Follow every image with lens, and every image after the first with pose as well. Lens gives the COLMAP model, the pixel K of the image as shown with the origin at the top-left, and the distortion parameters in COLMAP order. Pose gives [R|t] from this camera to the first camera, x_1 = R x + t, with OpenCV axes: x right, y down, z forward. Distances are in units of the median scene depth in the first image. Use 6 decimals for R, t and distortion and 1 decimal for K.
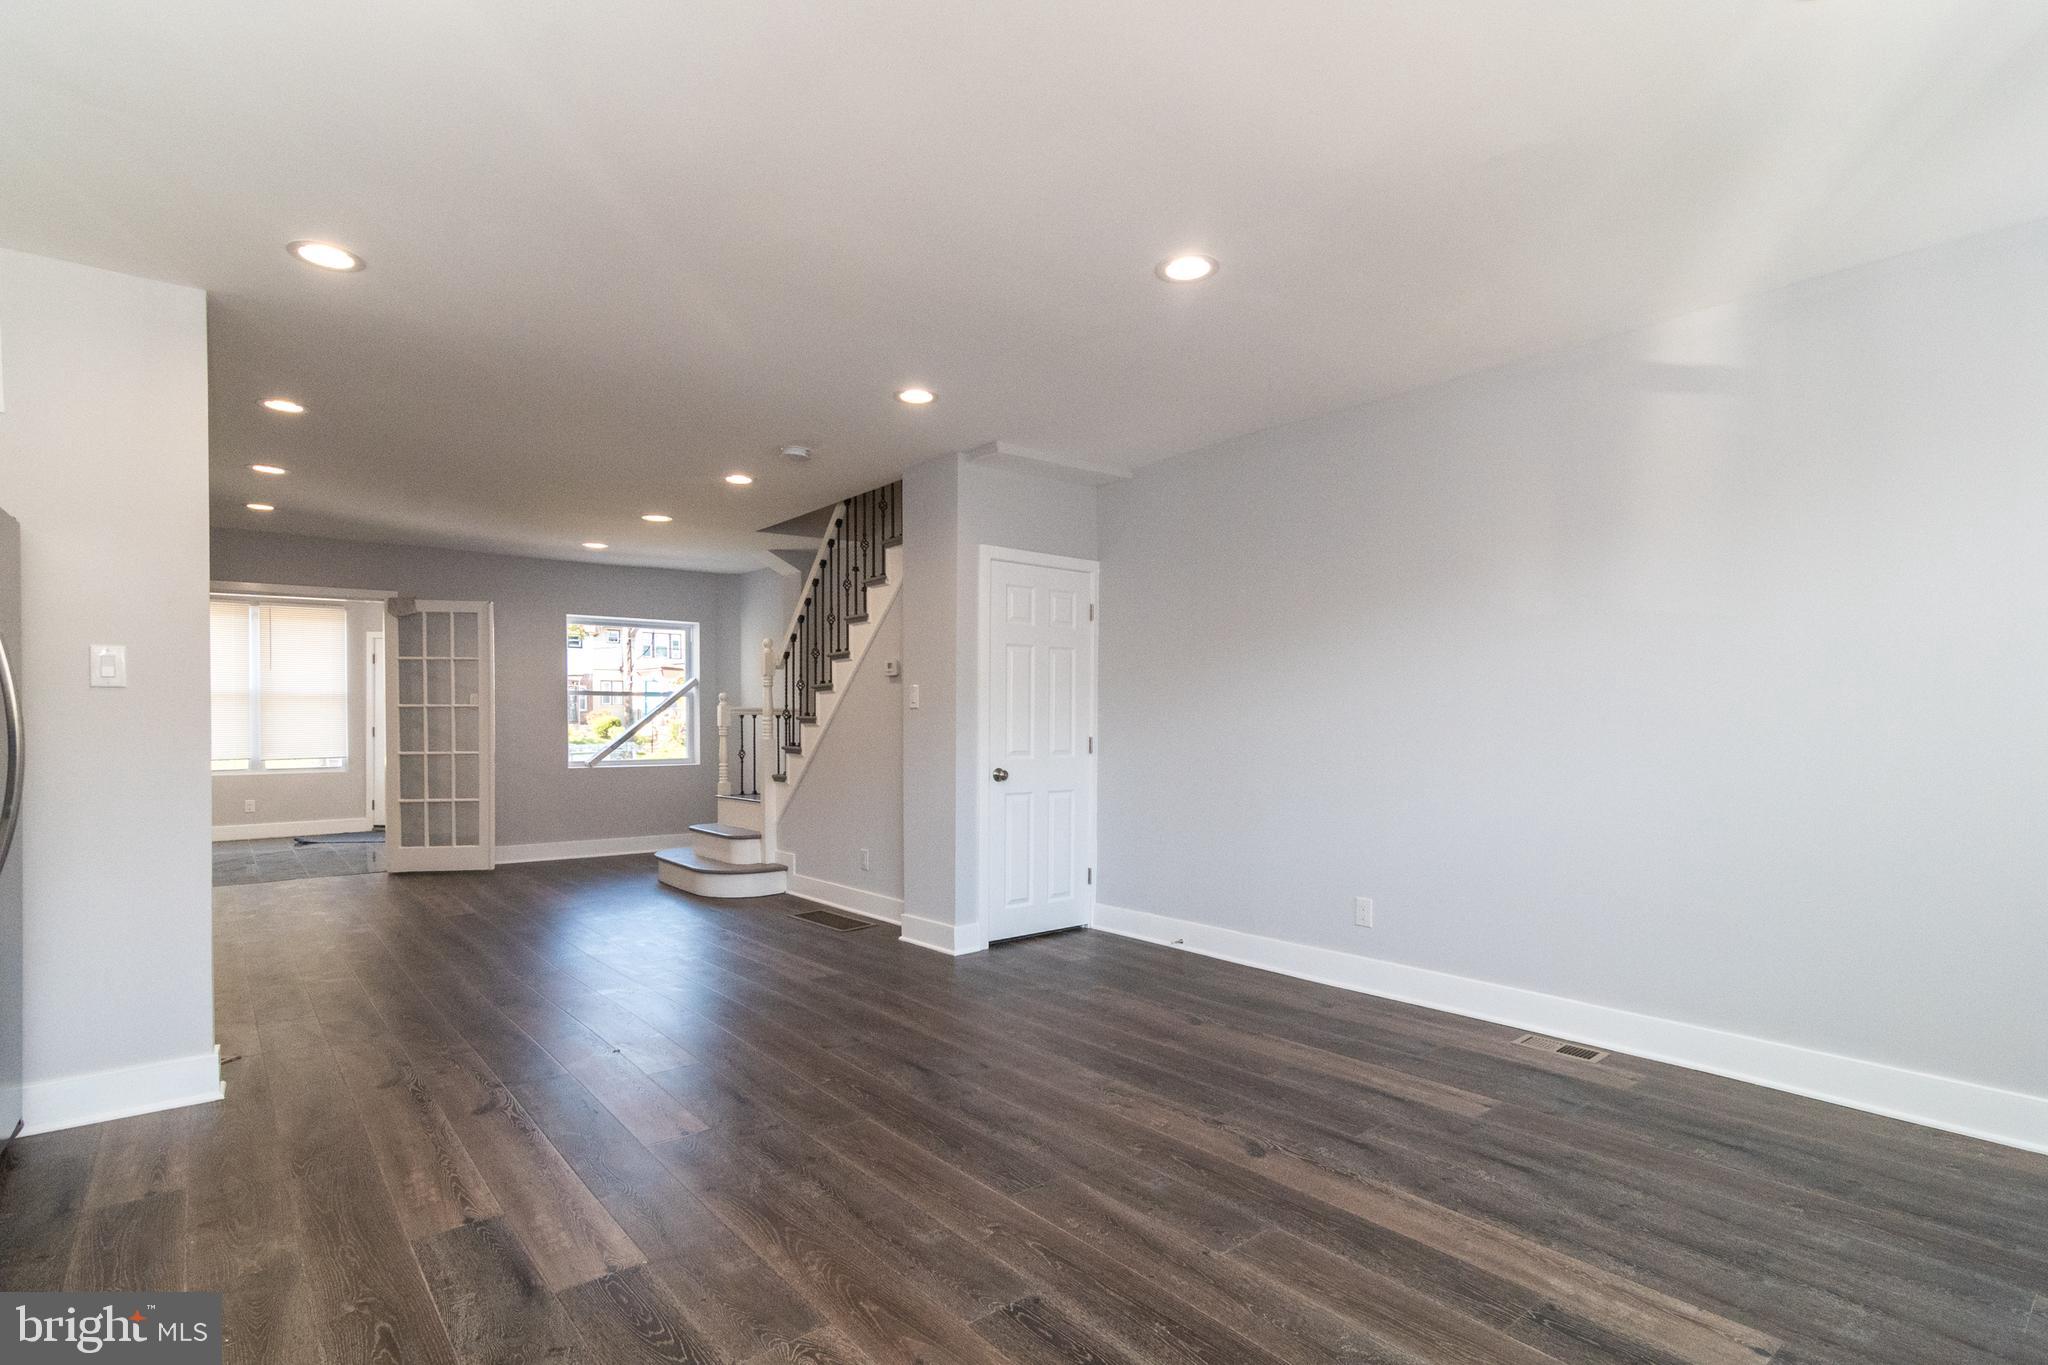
lens RADIAL K [[1008.6, 0, 1029.4], [0, 1008.6, 734.2], [0, 0, 1]] dist [-0.000344, 0.000297]
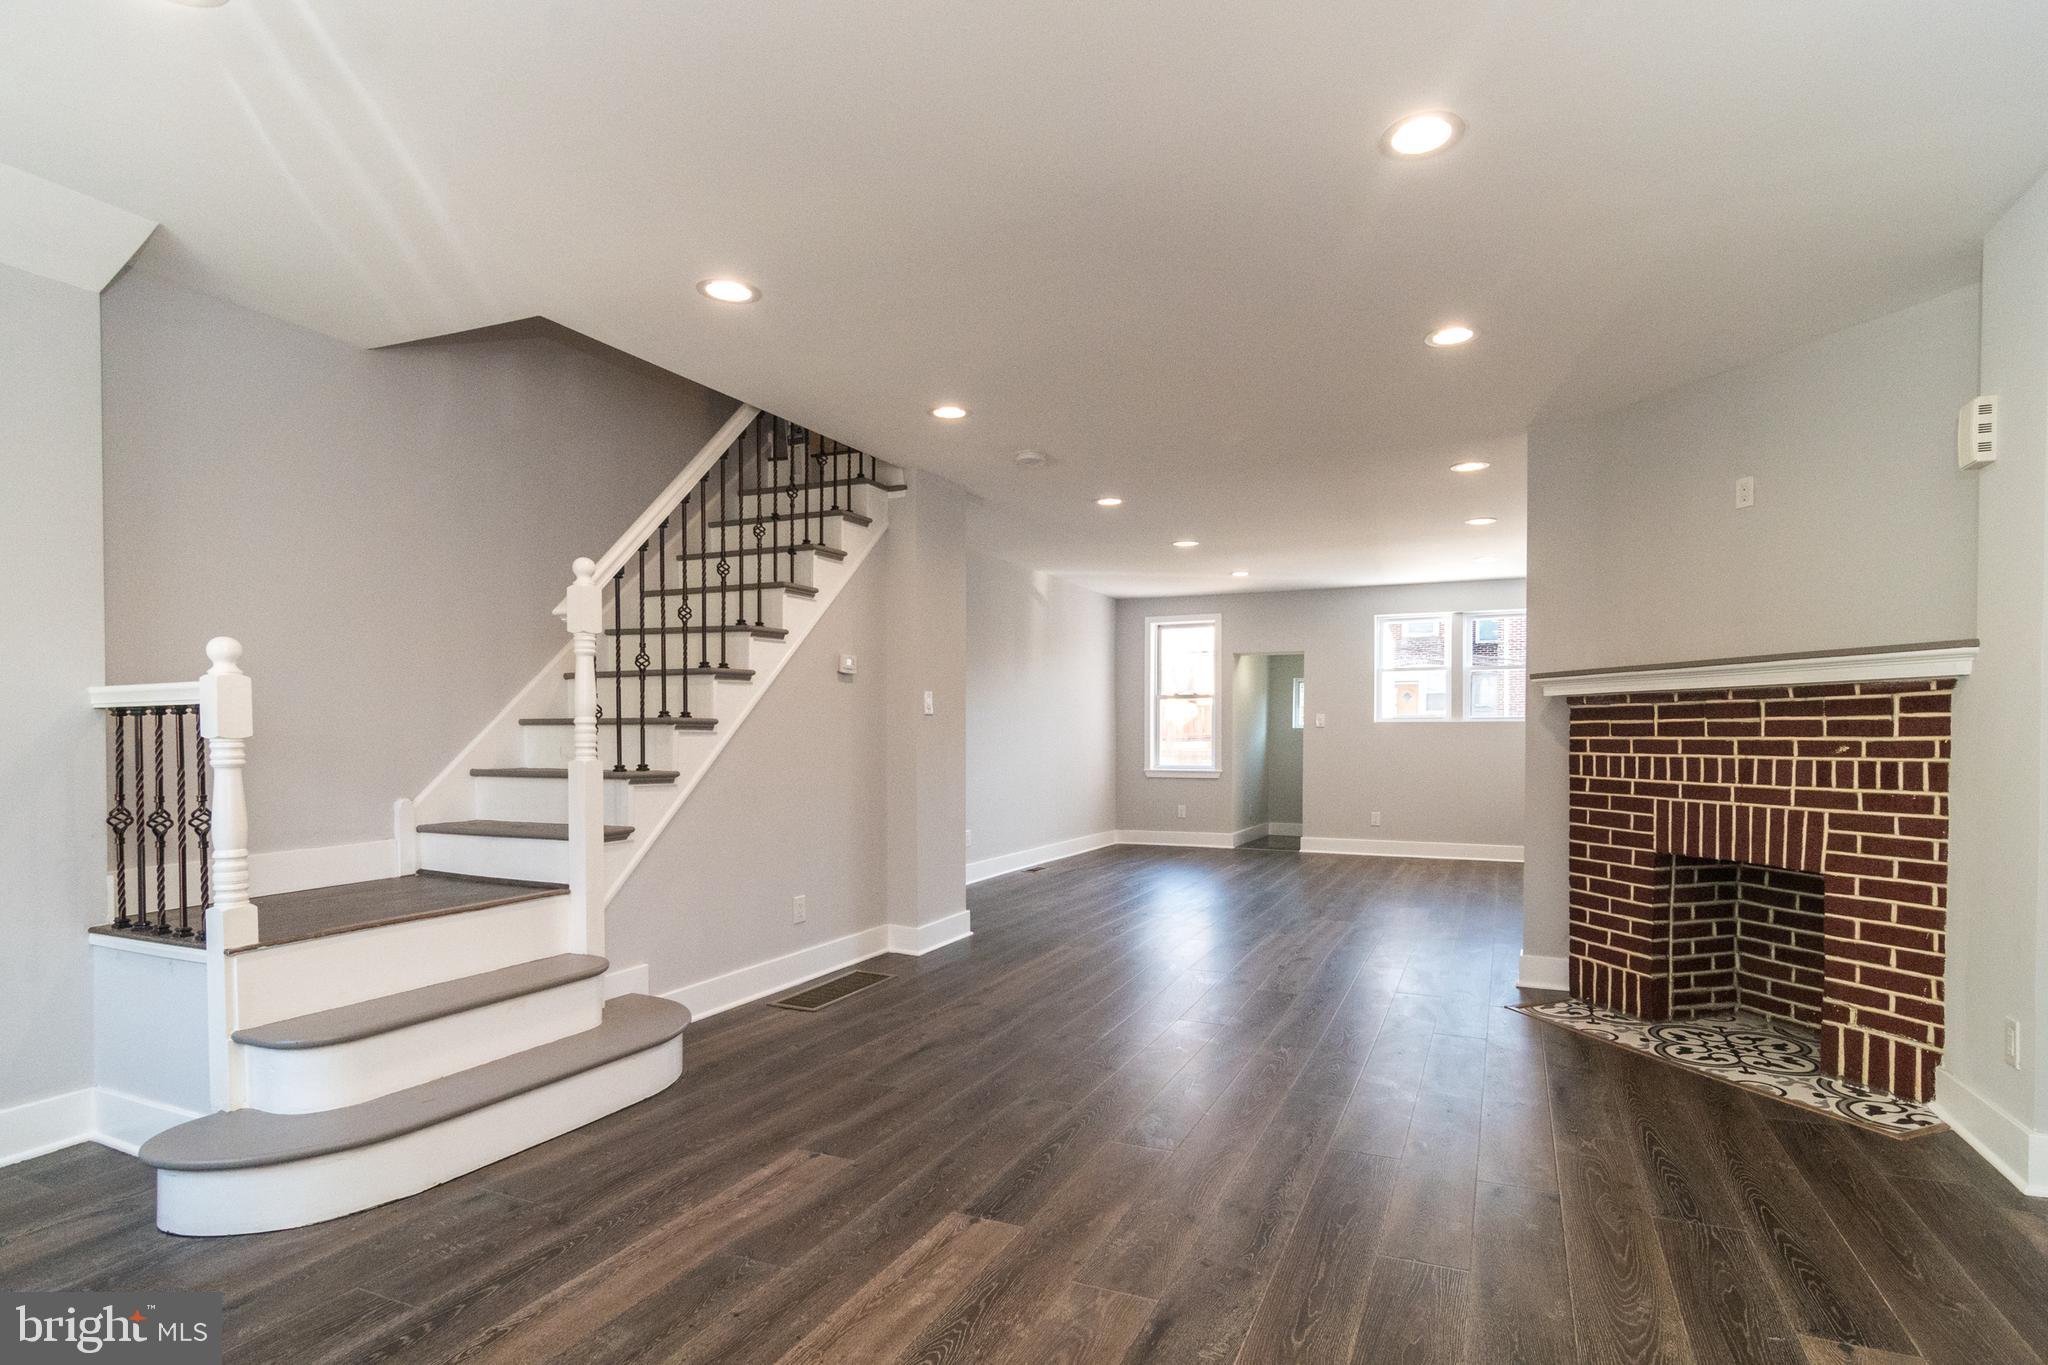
lens RADIAL K [[1011.5, 0, 1086.1], [0, 1011.5, 749.4], [0, 0, 1]] dist [0.014961, 0.000429]
pose [[-0.465498, -0.011414, 0.884975, -0.740105], [0.015584, 0.999656, 0.021091, -0.006918], [-0.884912, 0.023609, -0.465160, 0.917270]]
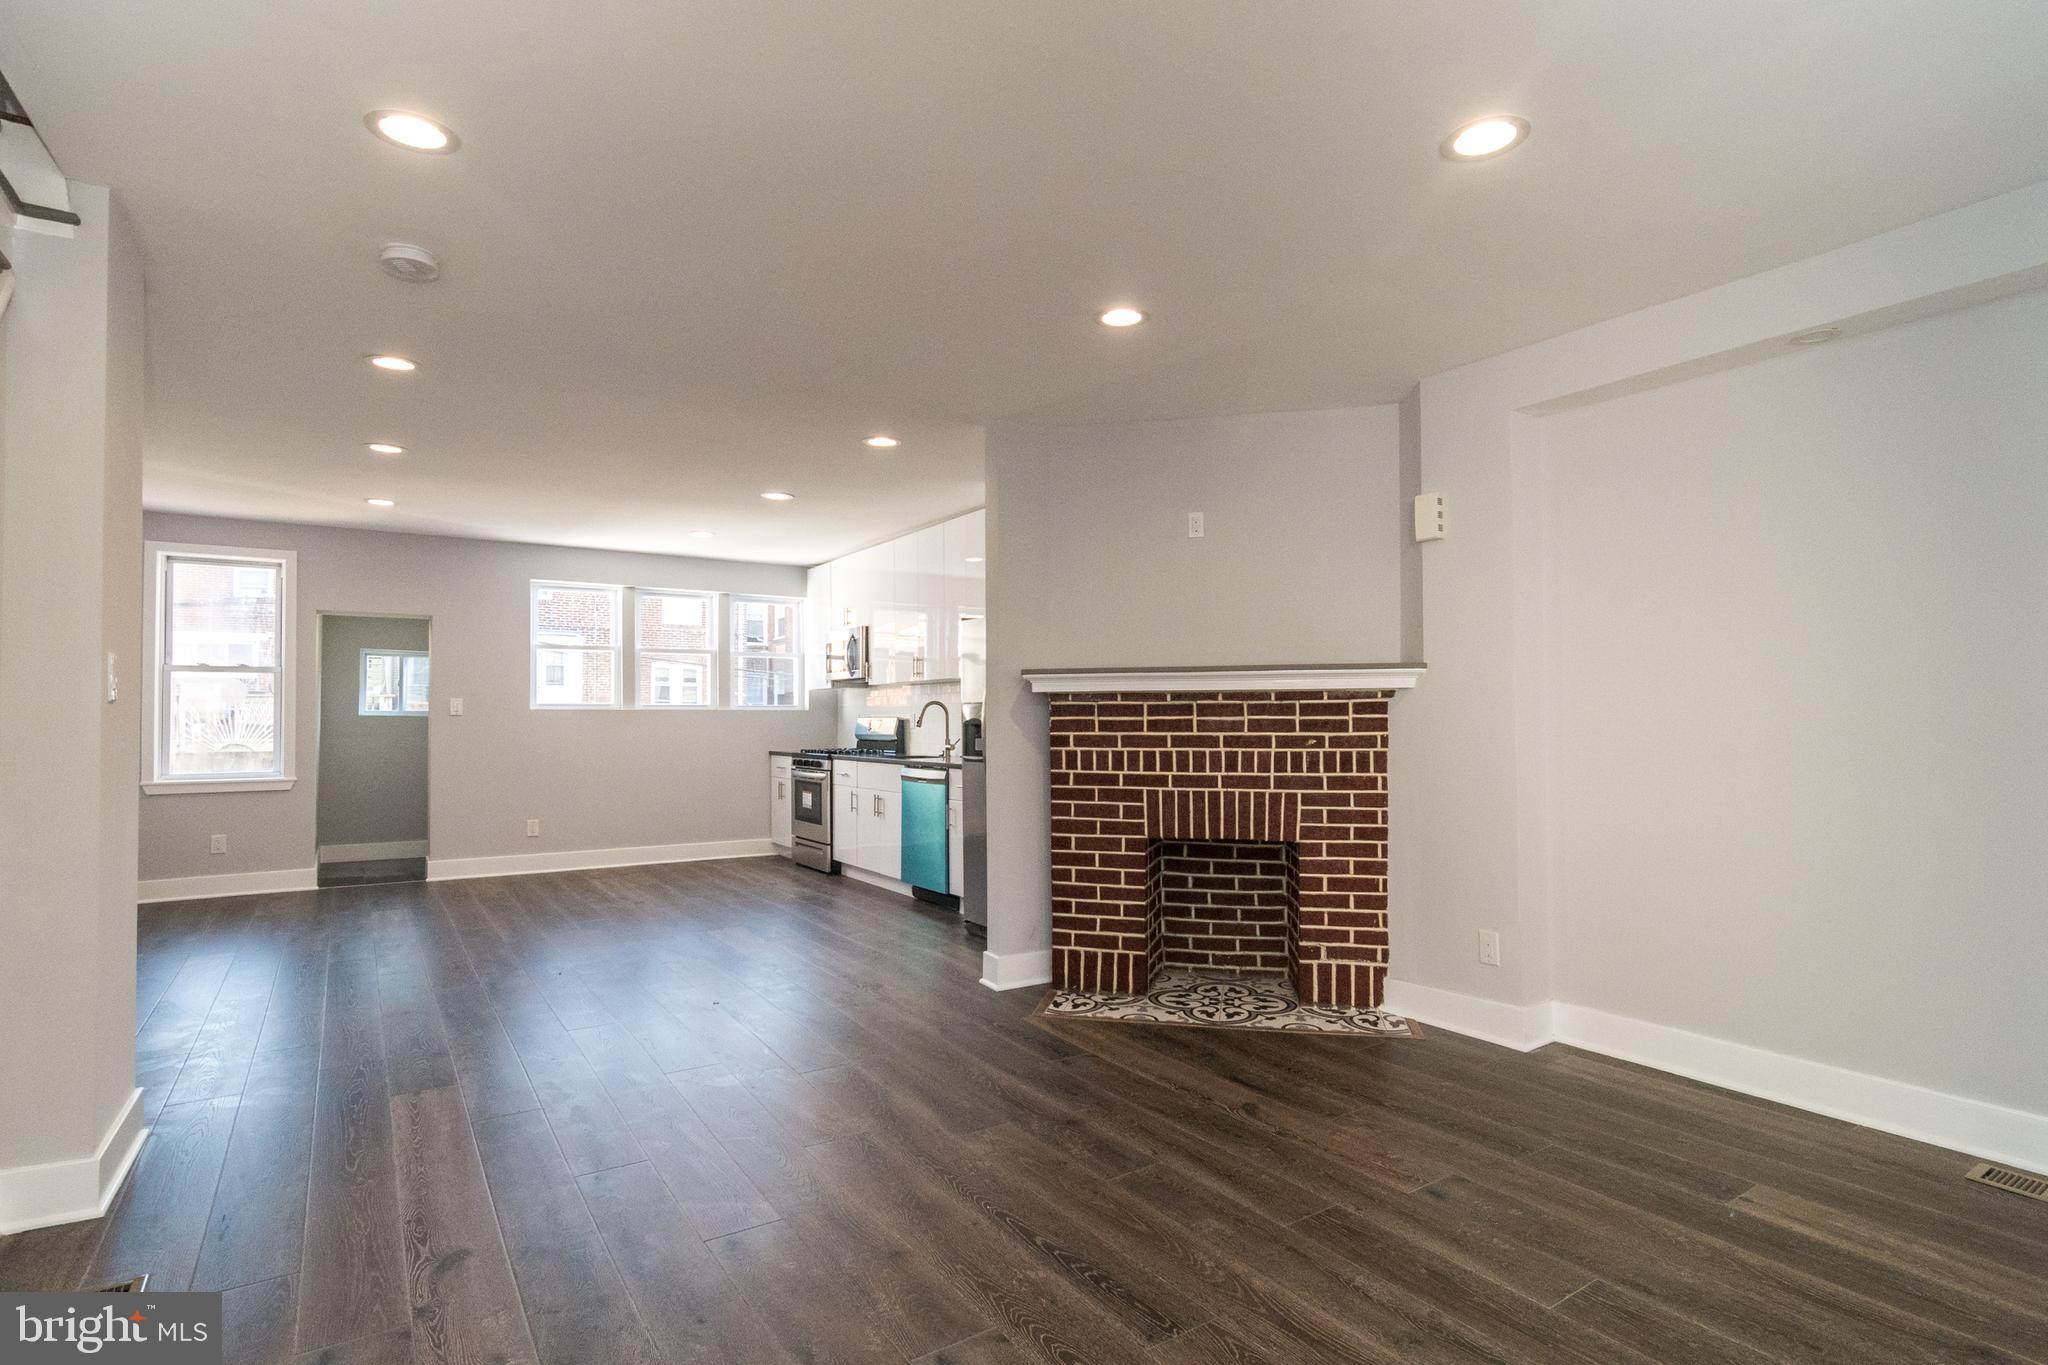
lens RADIAL K [[1030.2, 0, 1025.0], [0, 1030.2, 690.5], [0, 0, 1]] dist [0.002367, 0.000391]
pose [[-0.994398, 0.006011, 0.105530, -0.413254], [0.005201, 0.999955, -0.007952, -0.016998], [-0.105573, -0.007359, -0.994384, 0.999435]]
